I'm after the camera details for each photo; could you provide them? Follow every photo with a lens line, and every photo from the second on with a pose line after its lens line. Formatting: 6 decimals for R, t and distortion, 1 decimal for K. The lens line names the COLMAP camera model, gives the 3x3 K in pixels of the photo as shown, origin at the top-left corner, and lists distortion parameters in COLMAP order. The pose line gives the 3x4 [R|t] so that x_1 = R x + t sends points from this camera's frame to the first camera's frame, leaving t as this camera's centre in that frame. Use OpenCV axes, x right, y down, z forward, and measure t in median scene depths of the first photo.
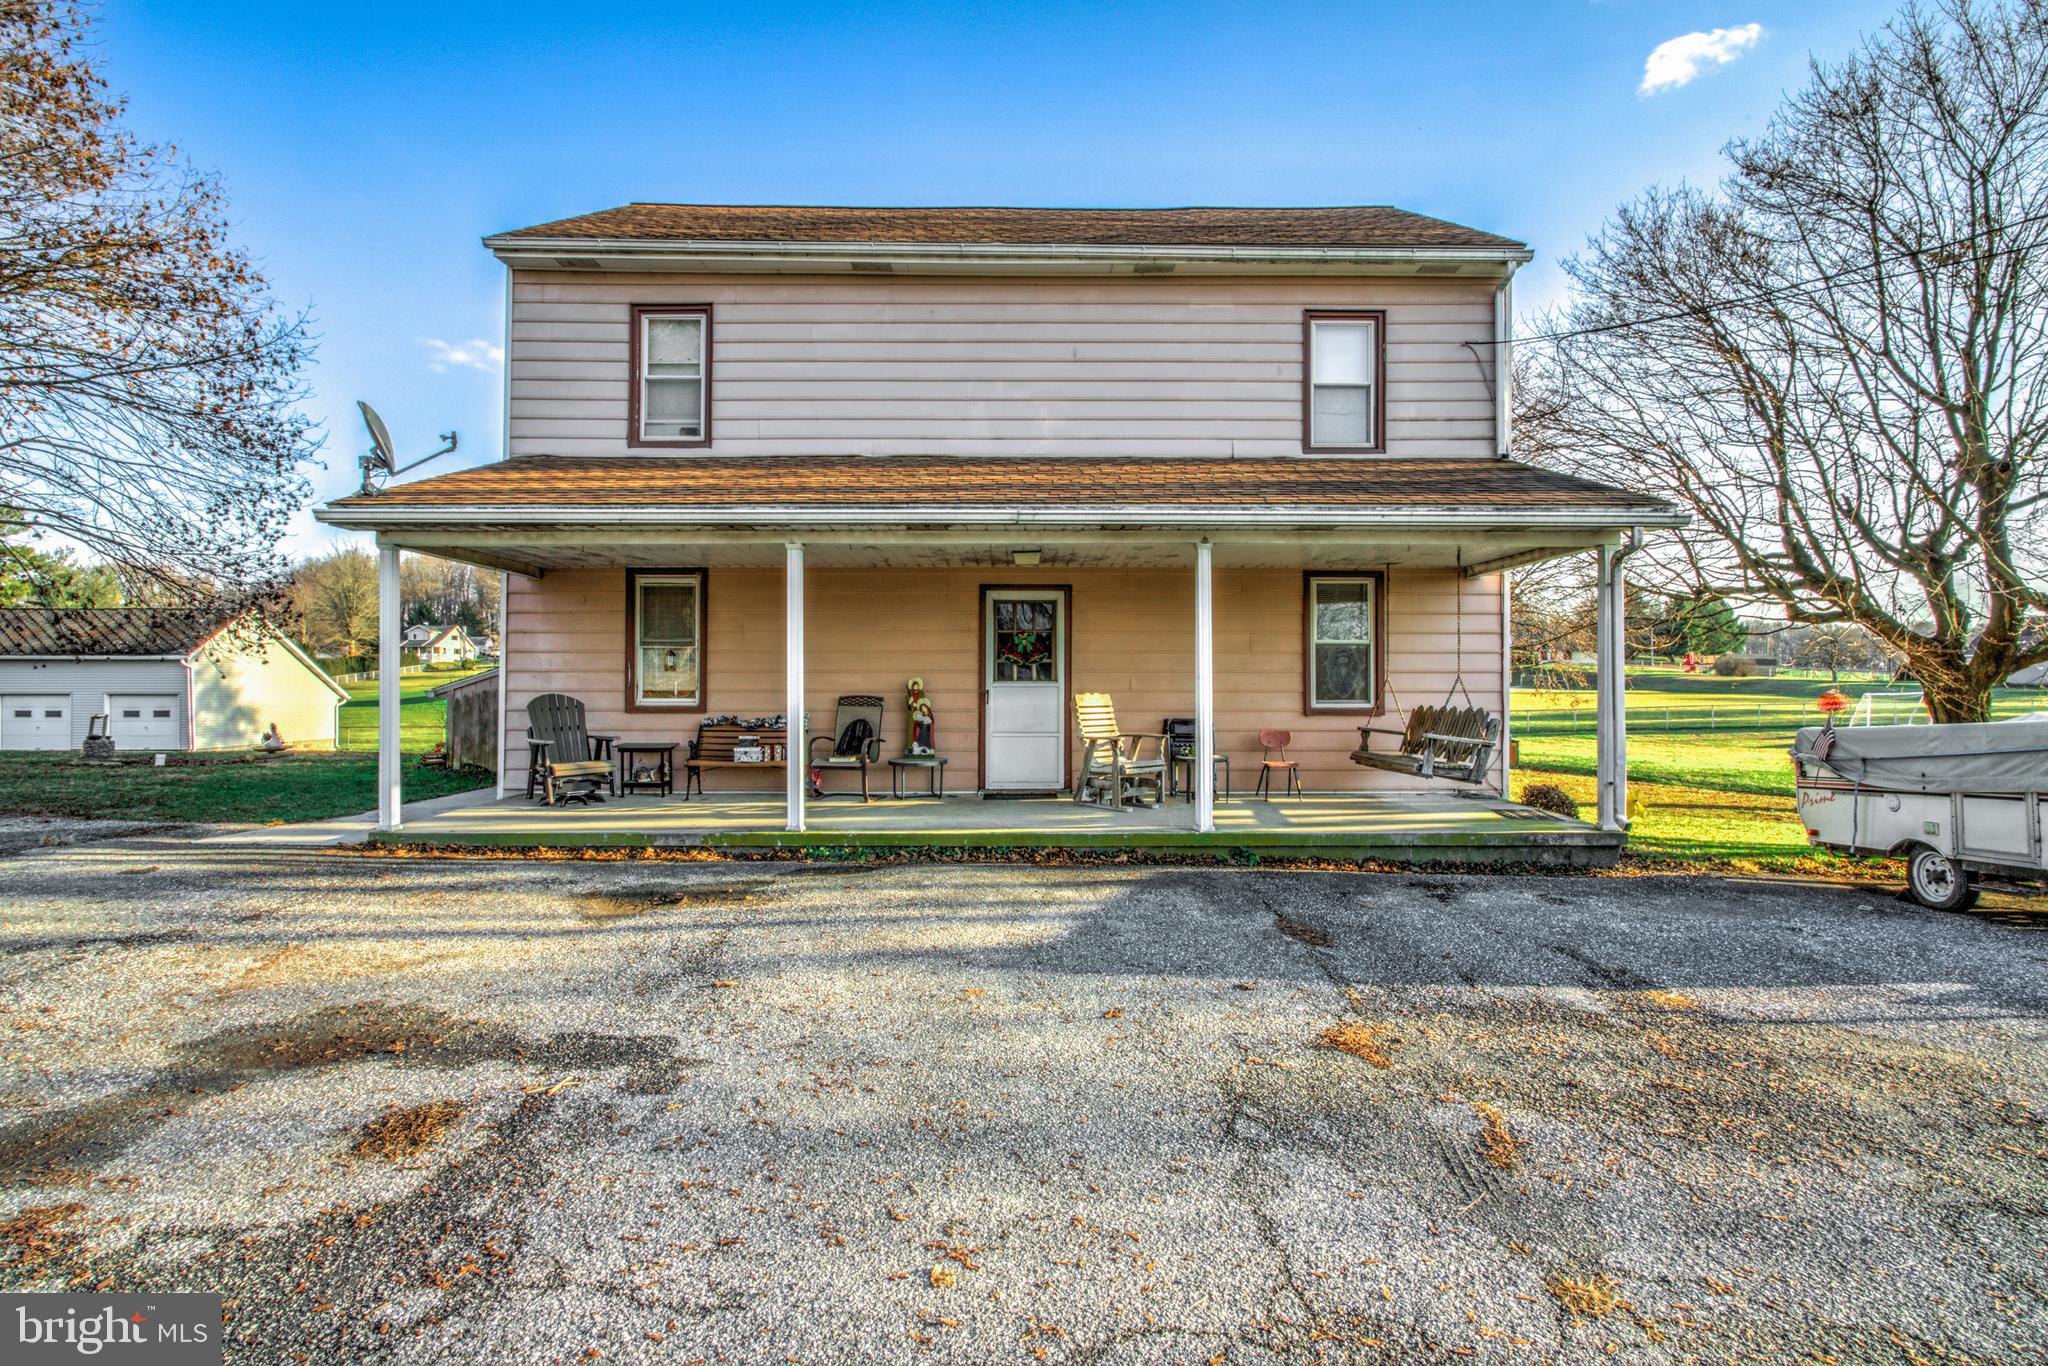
lens RADIAL K [[980.0, 0, 1020.6], [0, 980.0, 685.5], [0, 0, 1]] dist [-0.000177, 0.000594]
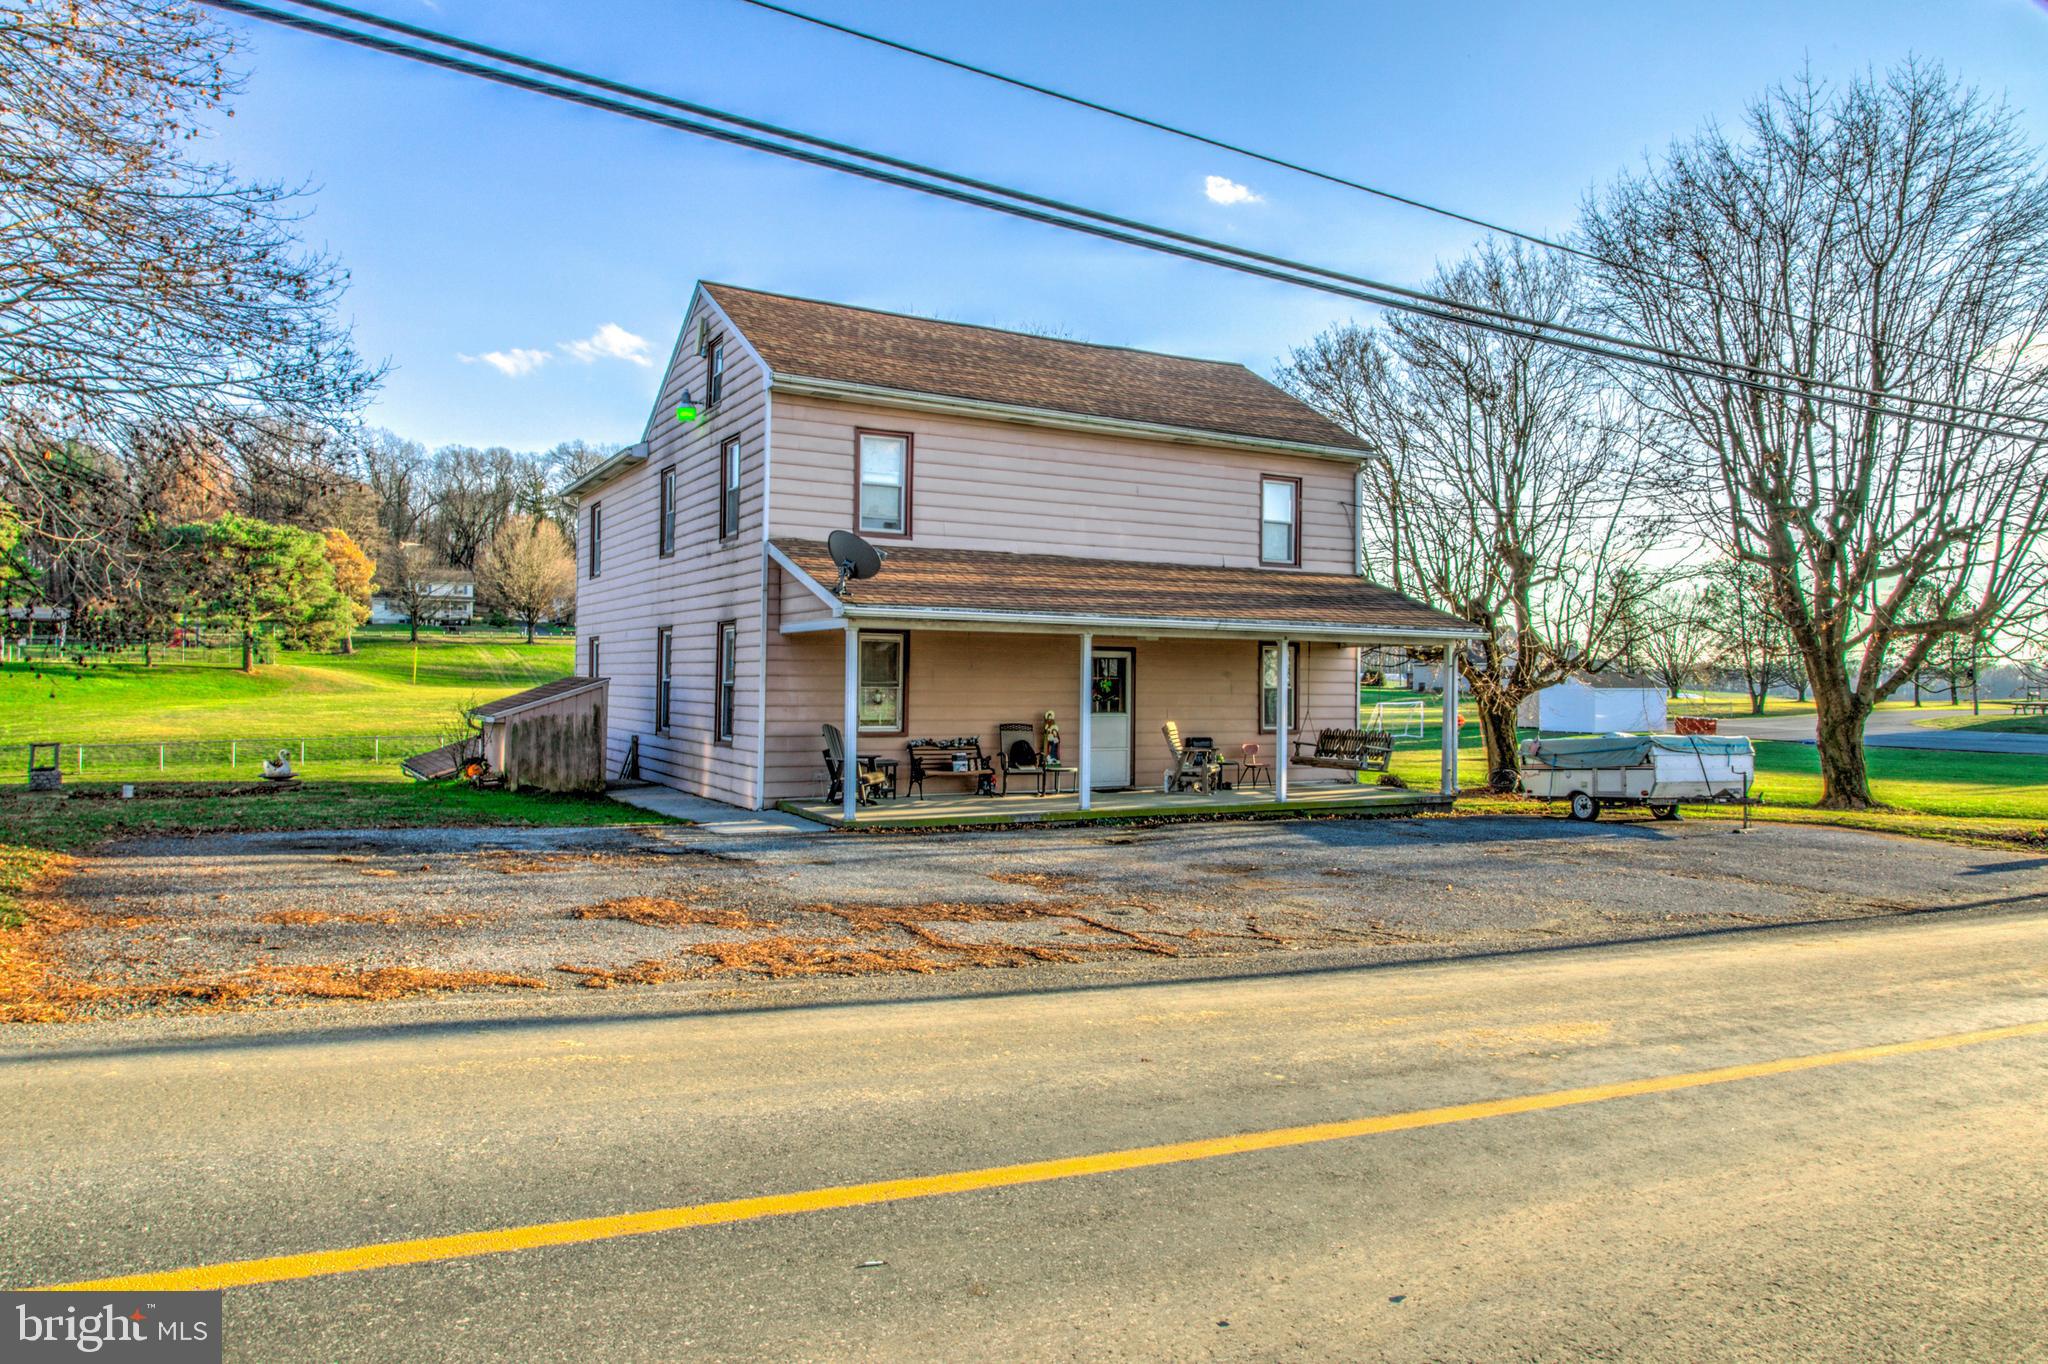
lens RADIAL K [[1320.3, 0, 1025.8], [0, 1320.3, 680.6], [0, 0, 1]] dist [0.010647, -0.000562]
pose [[0.878917, 0.008413, 0.476901, -1.039536], [-0.011189, 0.999933, 0.002979, -0.056442], [-0.476844, -0.007955, 0.878952, -0.670056]]
